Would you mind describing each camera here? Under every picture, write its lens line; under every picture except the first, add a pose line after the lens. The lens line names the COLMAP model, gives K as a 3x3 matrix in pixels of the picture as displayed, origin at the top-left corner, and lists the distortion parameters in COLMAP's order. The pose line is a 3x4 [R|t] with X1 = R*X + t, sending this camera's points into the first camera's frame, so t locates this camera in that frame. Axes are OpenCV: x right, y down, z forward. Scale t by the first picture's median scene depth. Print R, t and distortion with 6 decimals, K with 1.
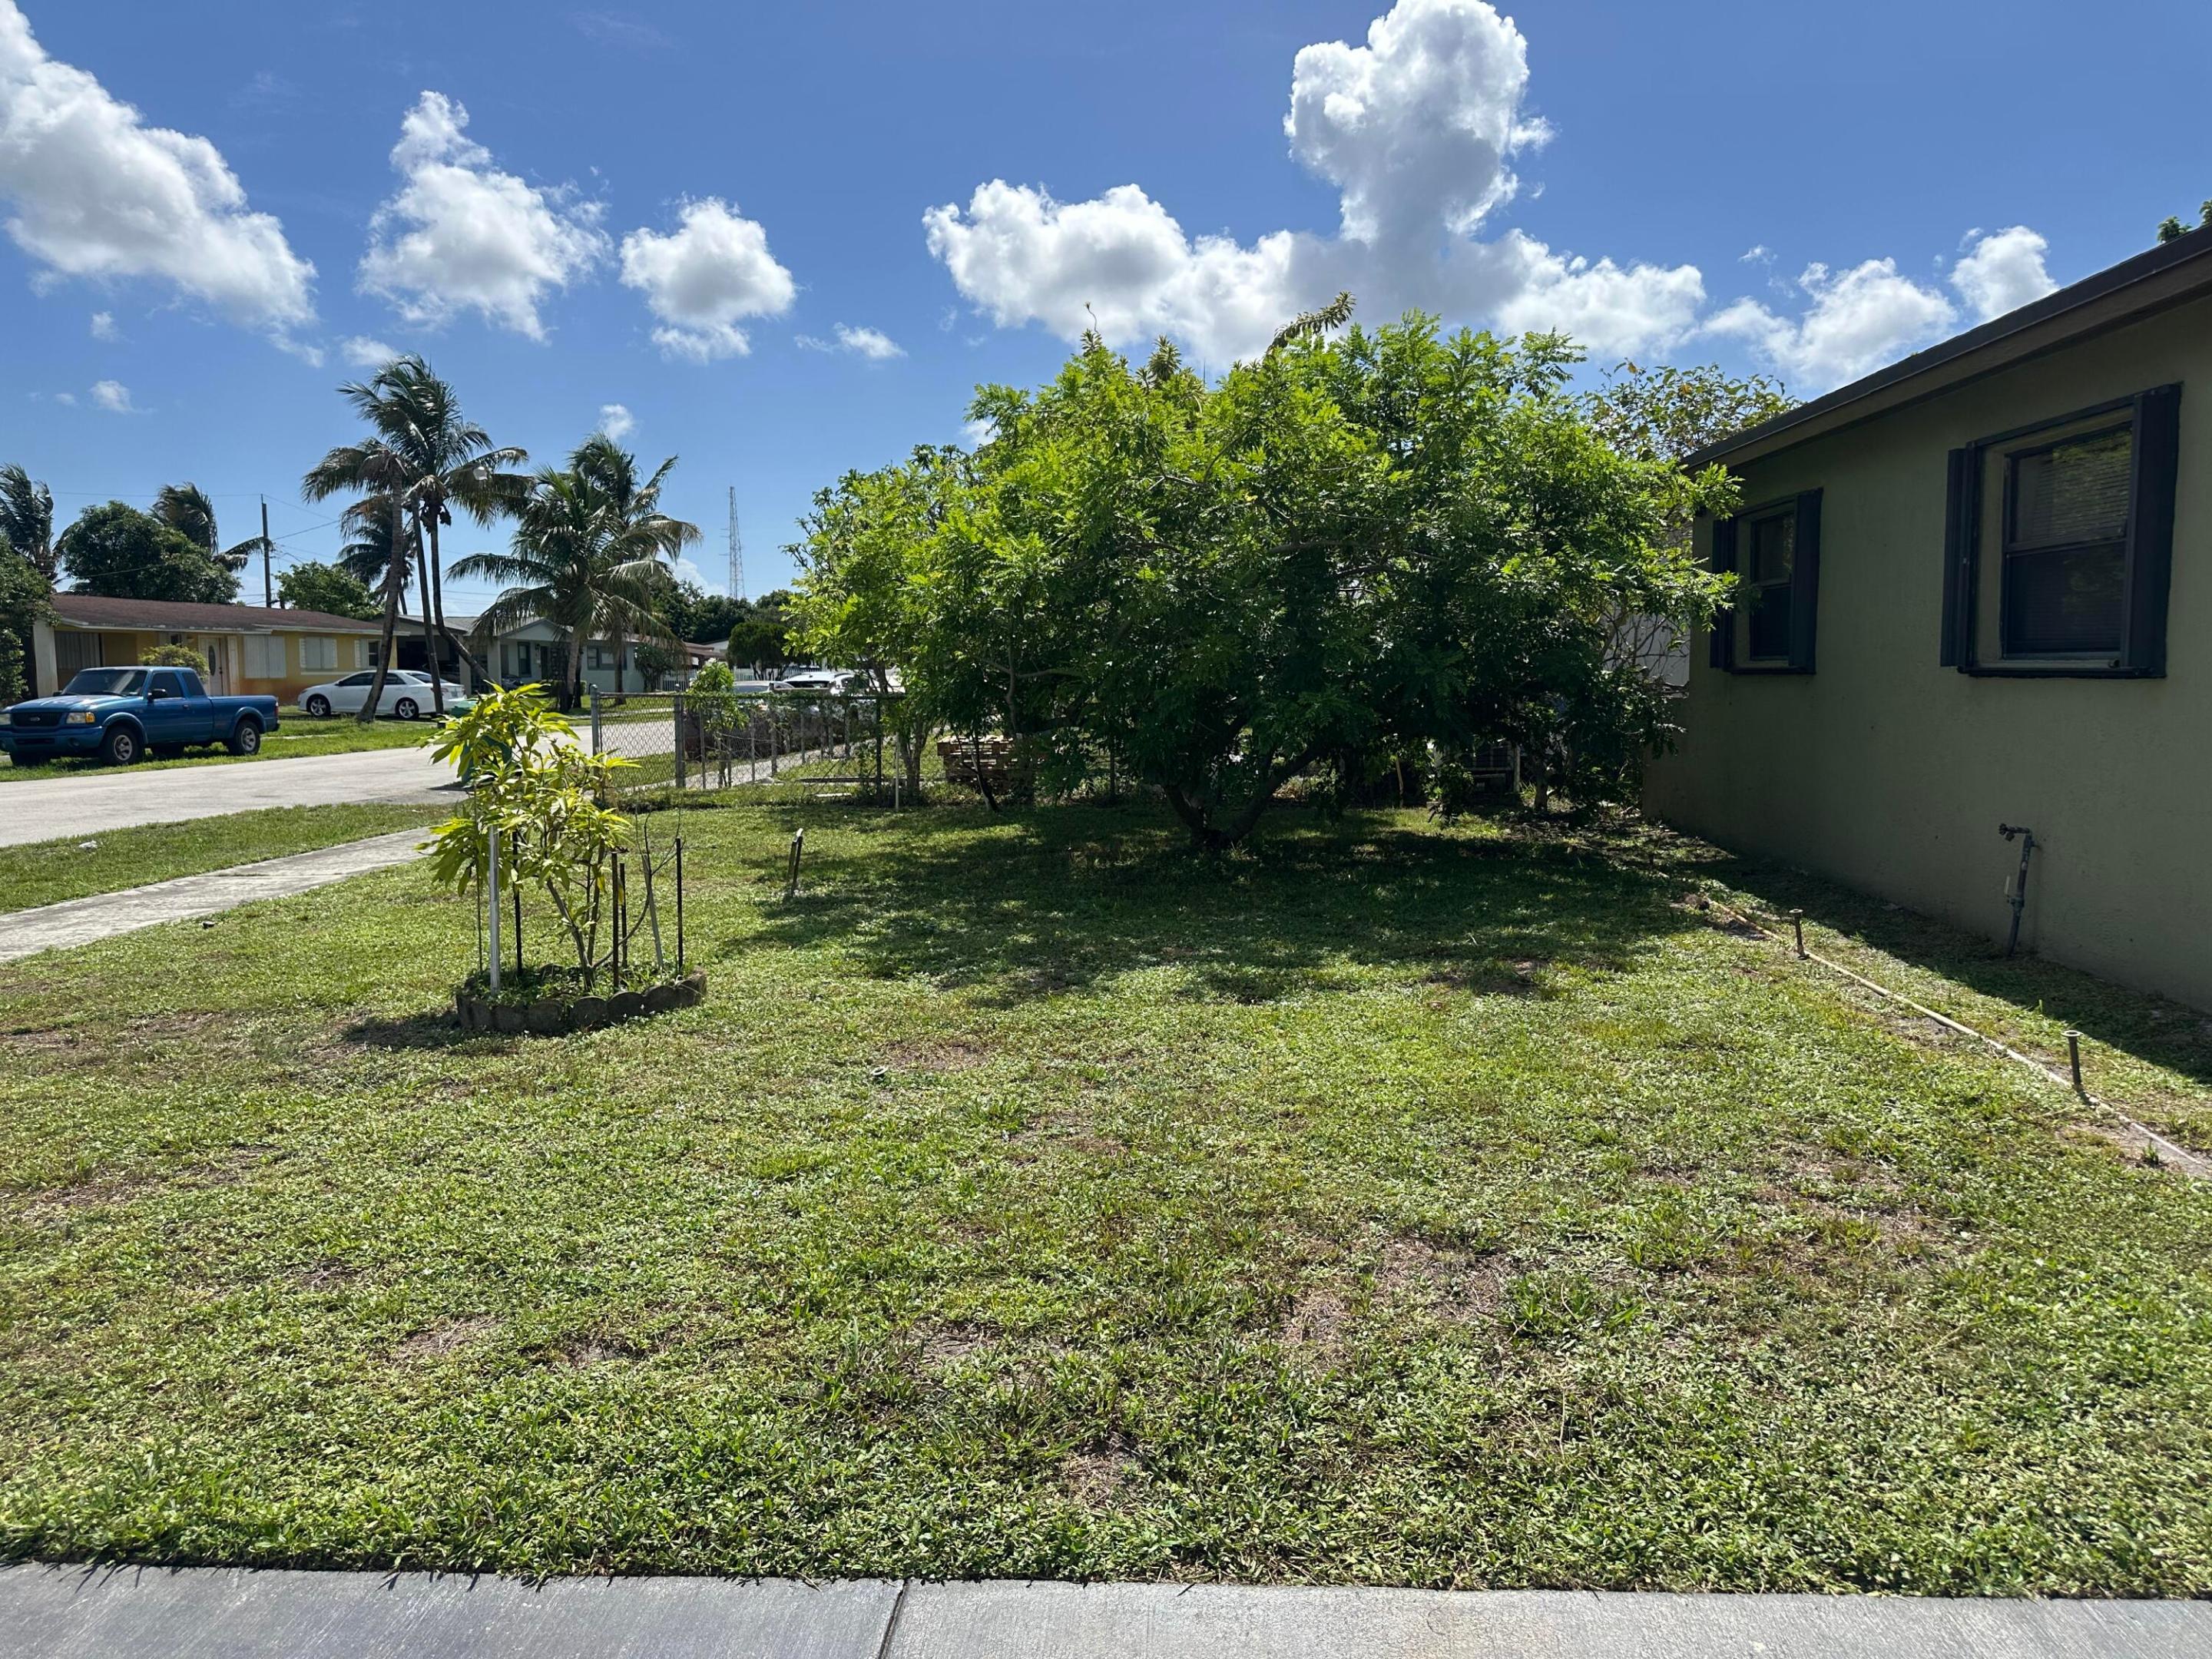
lens RADIAL K [[1570.3, 0, 1106.0], [0, 1570.3, 829.5], [0, 0, 1]] dist [0.003044, -0.000229]
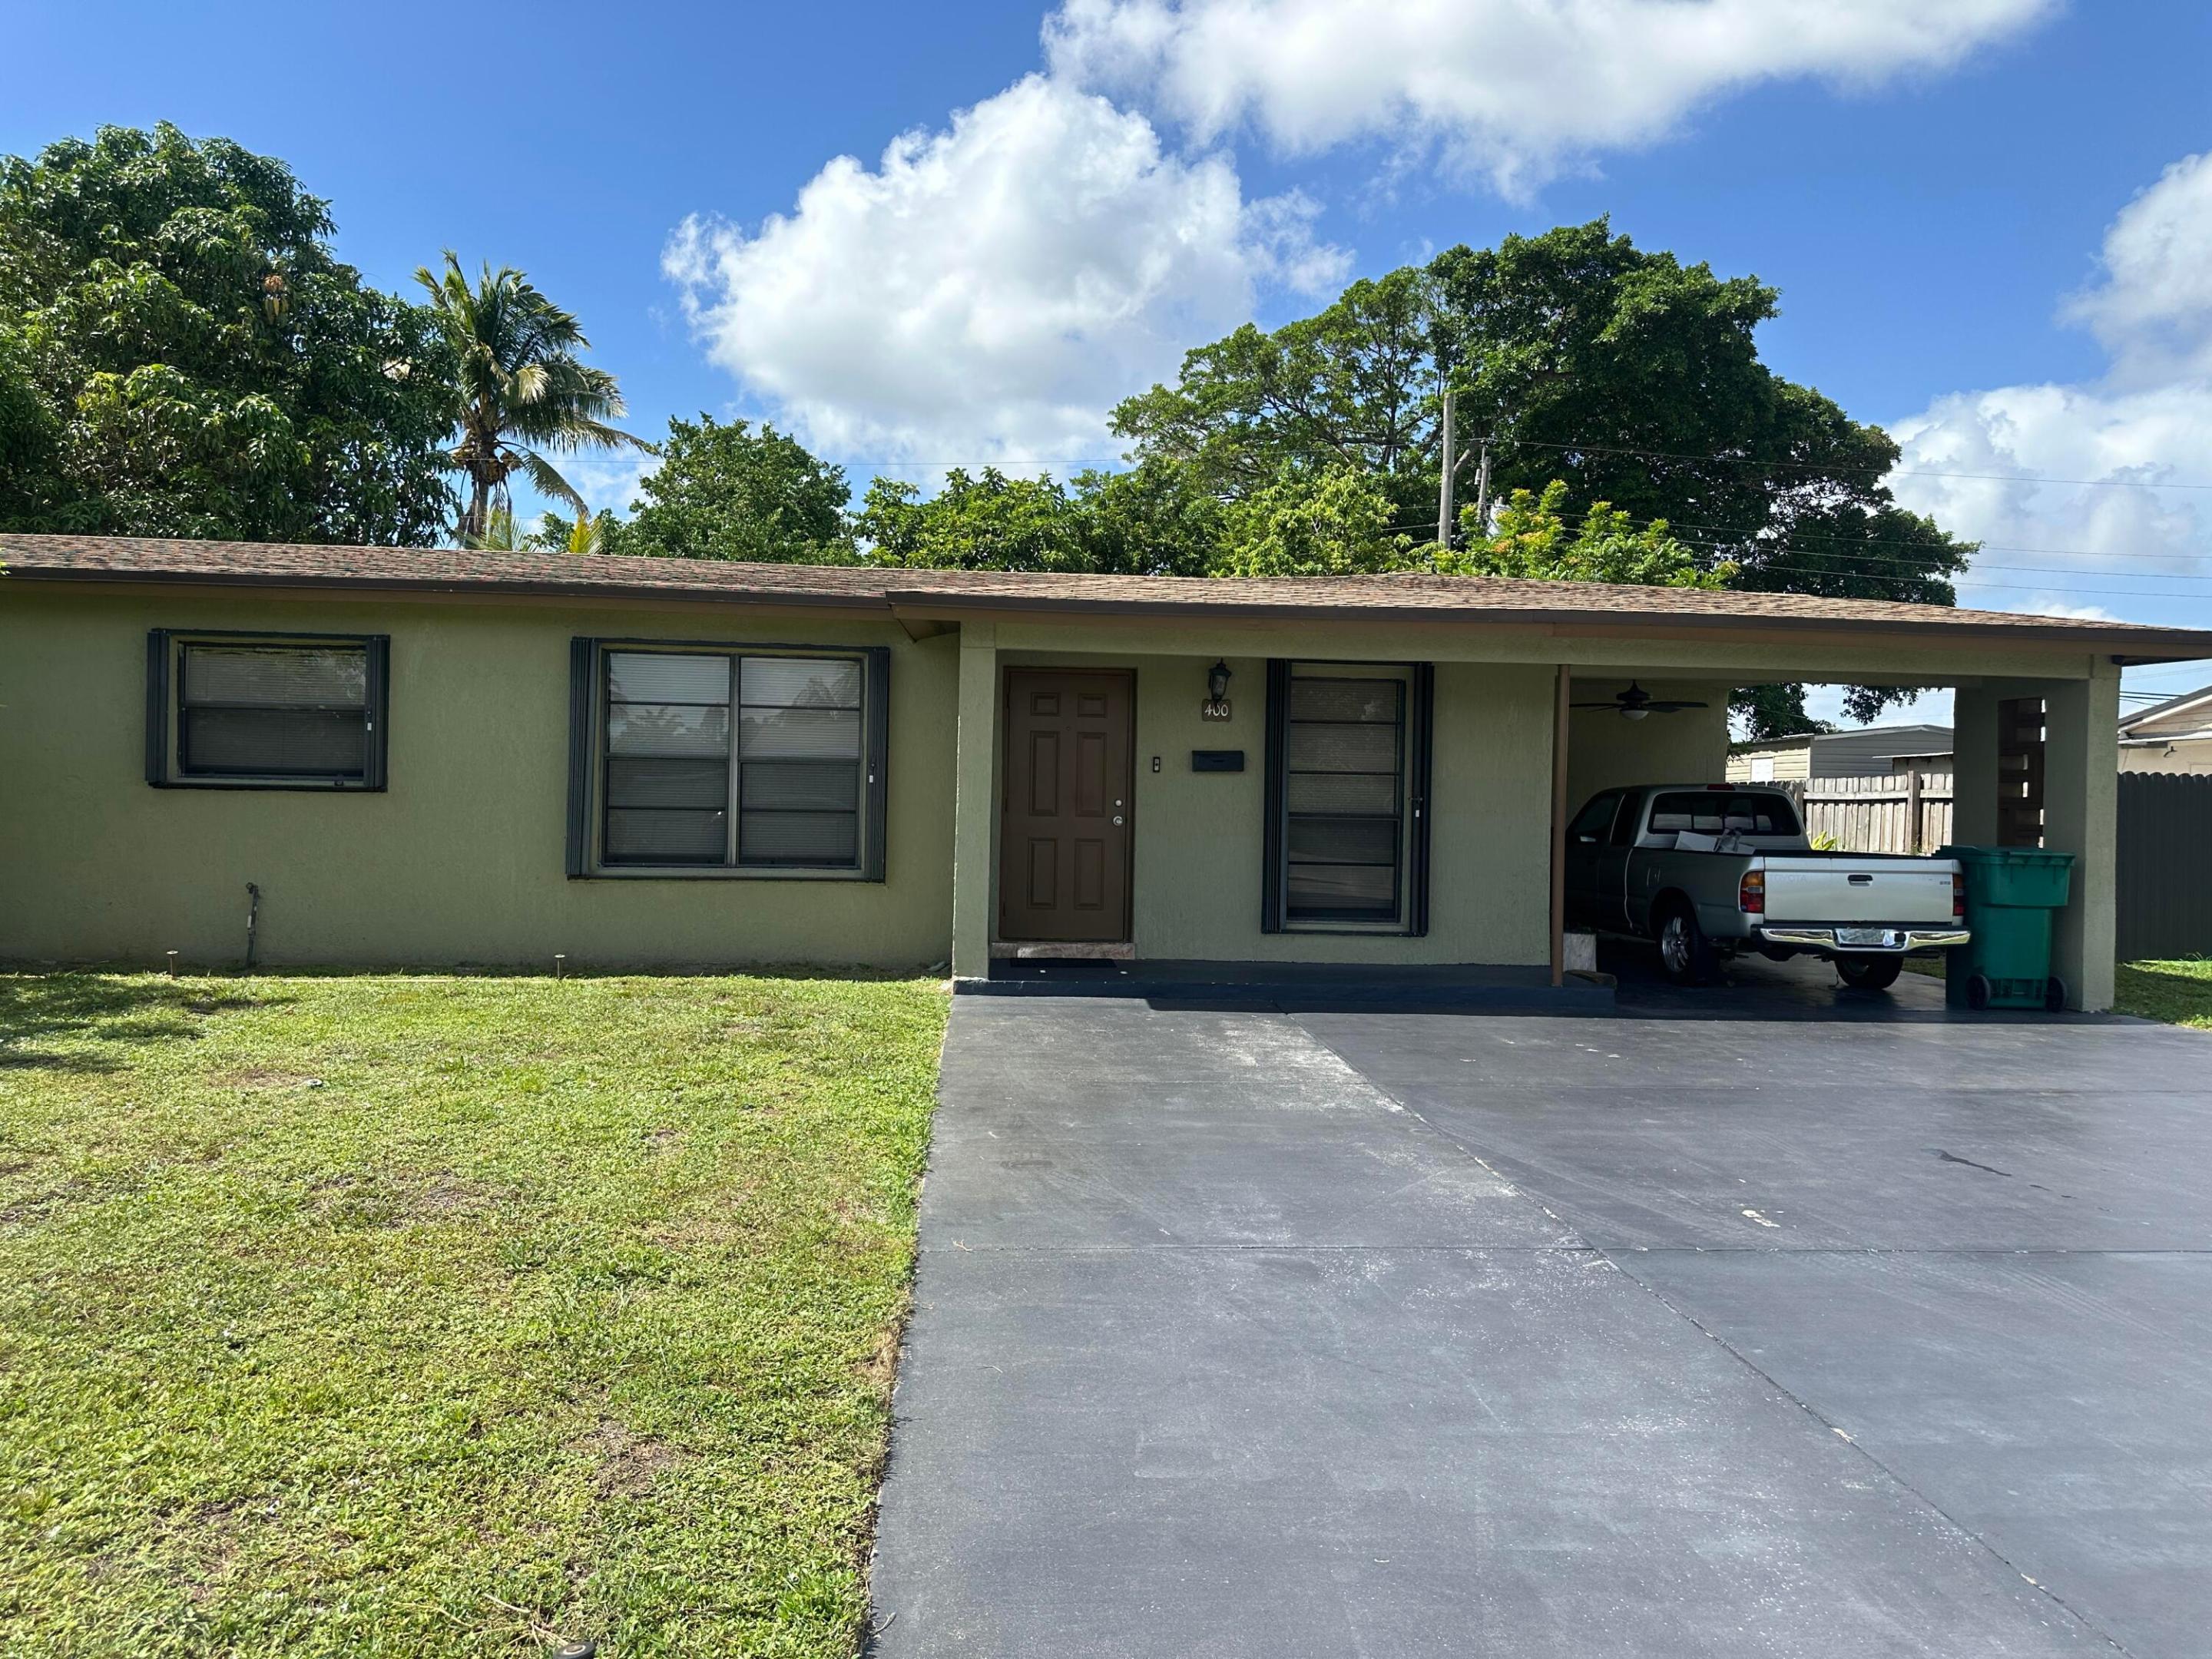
lens RADIAL K [[1494.7, 0, 1106.0], [0, 1494.7, 829.5], [0, 0, 1]] dist [0.038220, -0.041242]
pose [[-0.156930, -0.013510, 0.987517, -0.570014], [0.082061, 0.996270, 0.026670, -0.014746], [-0.984195, 0.085222, -0.155236, 0.212863]]
